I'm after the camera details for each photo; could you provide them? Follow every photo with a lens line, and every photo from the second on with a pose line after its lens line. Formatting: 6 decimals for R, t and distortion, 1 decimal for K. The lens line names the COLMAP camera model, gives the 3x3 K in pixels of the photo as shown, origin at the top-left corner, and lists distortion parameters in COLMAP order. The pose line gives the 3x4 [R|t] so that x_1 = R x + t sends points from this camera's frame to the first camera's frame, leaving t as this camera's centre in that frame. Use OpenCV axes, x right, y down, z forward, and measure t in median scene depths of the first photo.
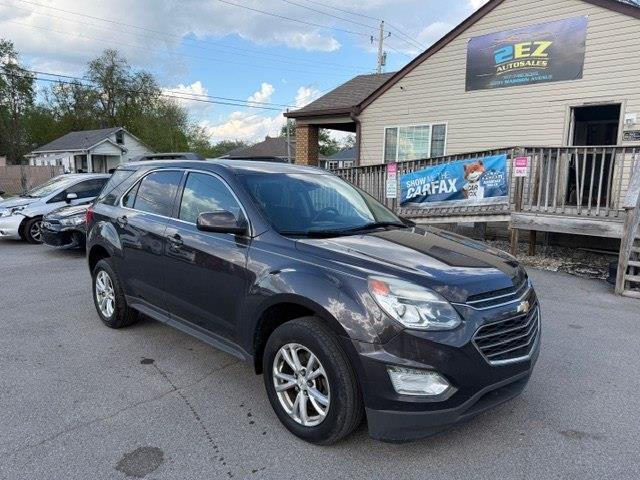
lens RADIAL K [[451.9, 0, 317.5], [0, 451.9, 242.0], [0, 0, 1]] dist [0.000872, -0.008567]
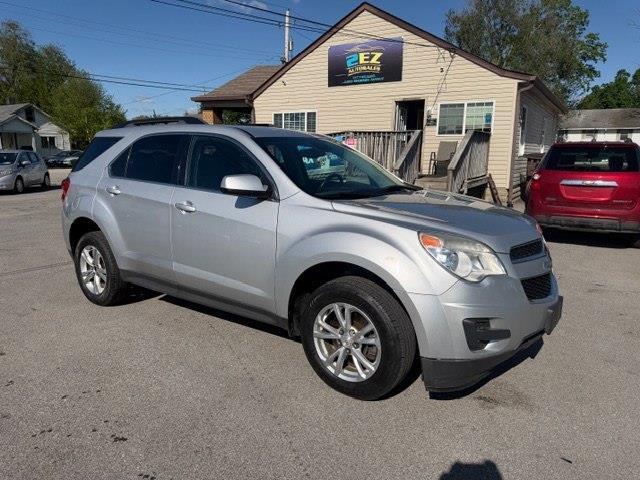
lens RADIAL K [[474.3, 0, 324.6], [0, 474.3, 242.3], [0, 0, 1]] dist [0.019982, -0.024400]
pose [[0.988474, -0.034416, 0.147427, 0.104644], [0.028610, 0.998736, 0.041320, 0.068919], [-0.148663, -0.036626, 0.988209, -0.424472]]
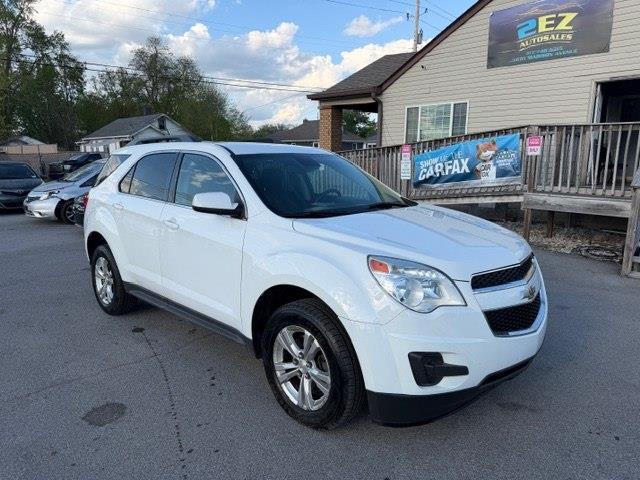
lens RADIAL K [[451.9, 0, 318.8], [0, 451.9, 240.3], [0, 0, 1]] dist [0.000872, -0.008567]
pose [[0.995719, 0.004205, -0.092338, 0.062847], [-0.001113, 0.999438, 0.033507, 0.004129], [0.092427, -0.033261, 0.995164, -0.014492]]
